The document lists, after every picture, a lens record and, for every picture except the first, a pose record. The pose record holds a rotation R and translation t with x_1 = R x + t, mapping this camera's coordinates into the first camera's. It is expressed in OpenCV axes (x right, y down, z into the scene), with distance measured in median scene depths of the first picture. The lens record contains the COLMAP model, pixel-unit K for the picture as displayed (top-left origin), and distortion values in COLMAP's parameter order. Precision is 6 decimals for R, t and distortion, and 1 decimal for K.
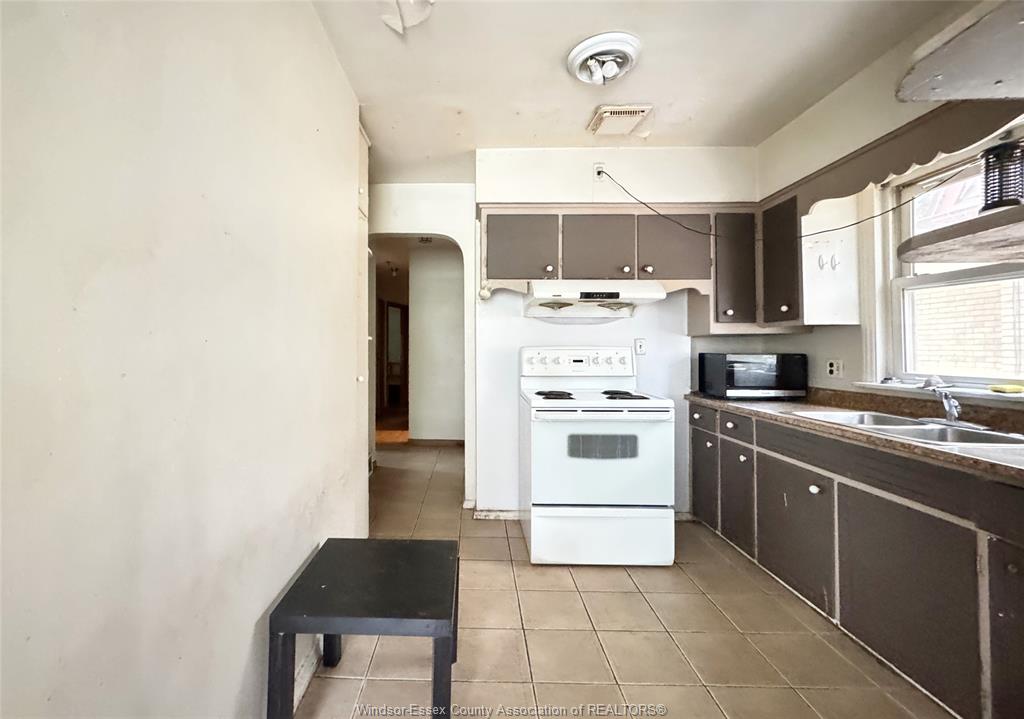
lens RADIAL K [[443.1, 0, 463.8], [0, 443.1, 339.4], [0, 0, 1]] dist [0.002713, -0.000044]
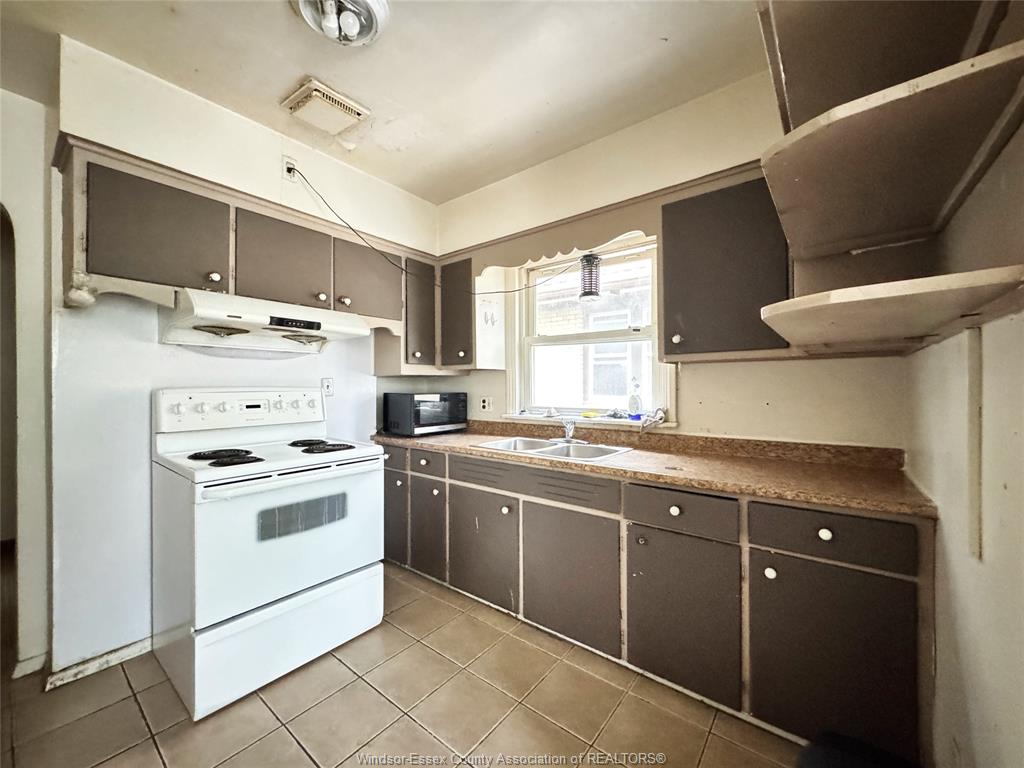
lens RADIAL K [[406.7, 0, 511.6], [0, 406.7, 383.6], [0, 0, 1]] dist [-0.002746, 0.000468]
pose [[0.600079, 0.000790, 0.799940, -0.045105], [-0.014377, 0.999849, 0.009798, -0.005050], [-0.799811, -0.017380, 0.600000, 0.272609]]
